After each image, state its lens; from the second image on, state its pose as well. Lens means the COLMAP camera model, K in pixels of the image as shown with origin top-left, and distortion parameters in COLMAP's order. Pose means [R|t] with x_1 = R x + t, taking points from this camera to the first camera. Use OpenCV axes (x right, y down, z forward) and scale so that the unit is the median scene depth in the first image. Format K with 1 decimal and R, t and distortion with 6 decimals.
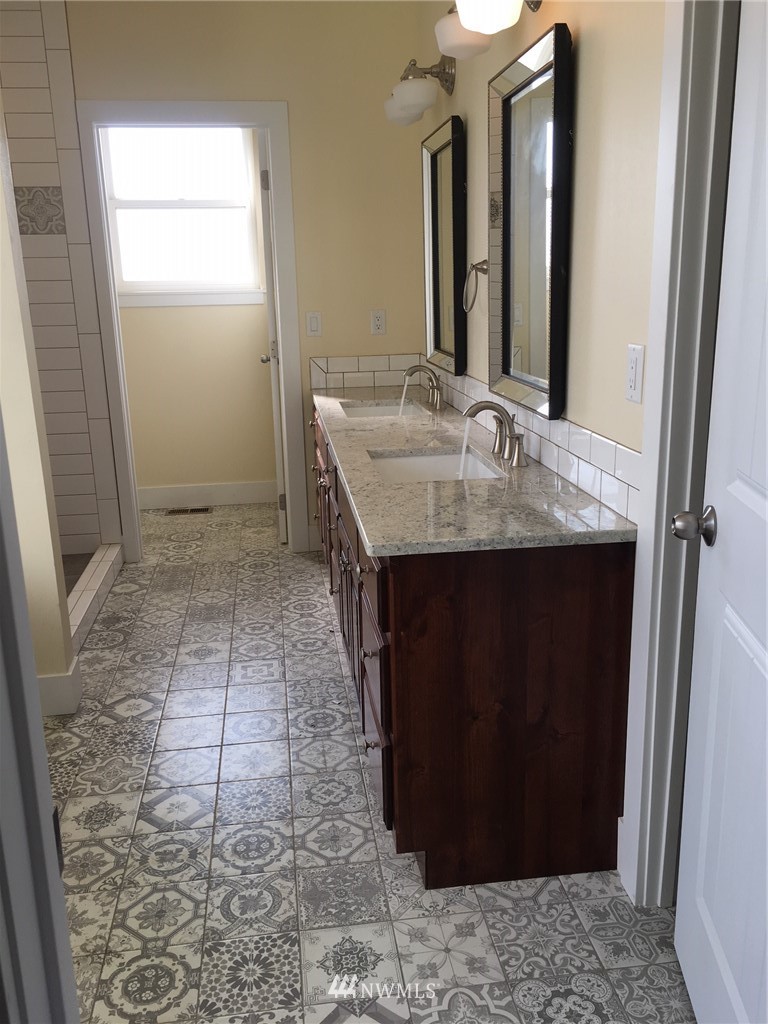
lens RADIAL K [[860.3, 0, 383.8], [0, 860.3, 513.2], [0, 0, 1]] dist [0.014218, -0.012890]
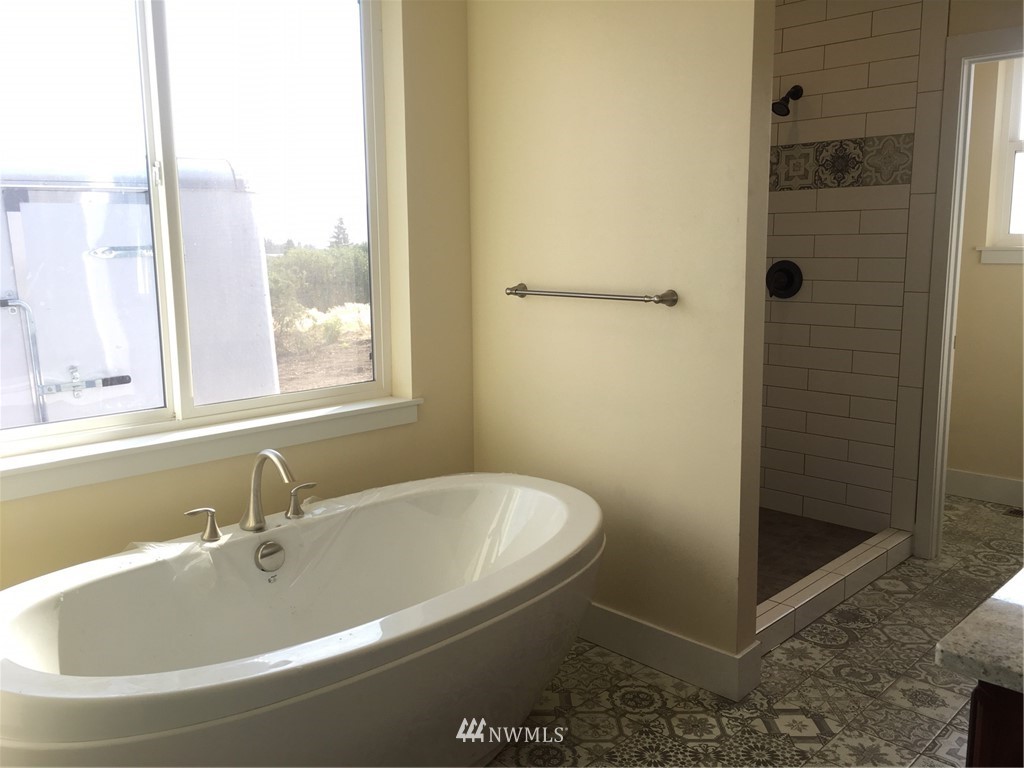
lens RADIAL K [[860.3, 0, 512.3], [0, 860.3, 379.4], [0, 0, 1]] dist [0.014218, -0.012890]
pose [[0.607159, 0.143661, -0.781485, 0.122955], [-0.214330, 0.976675, 0.013023, -0.047023], [0.765128, 0.159588, 0.623788, 0.154309]]
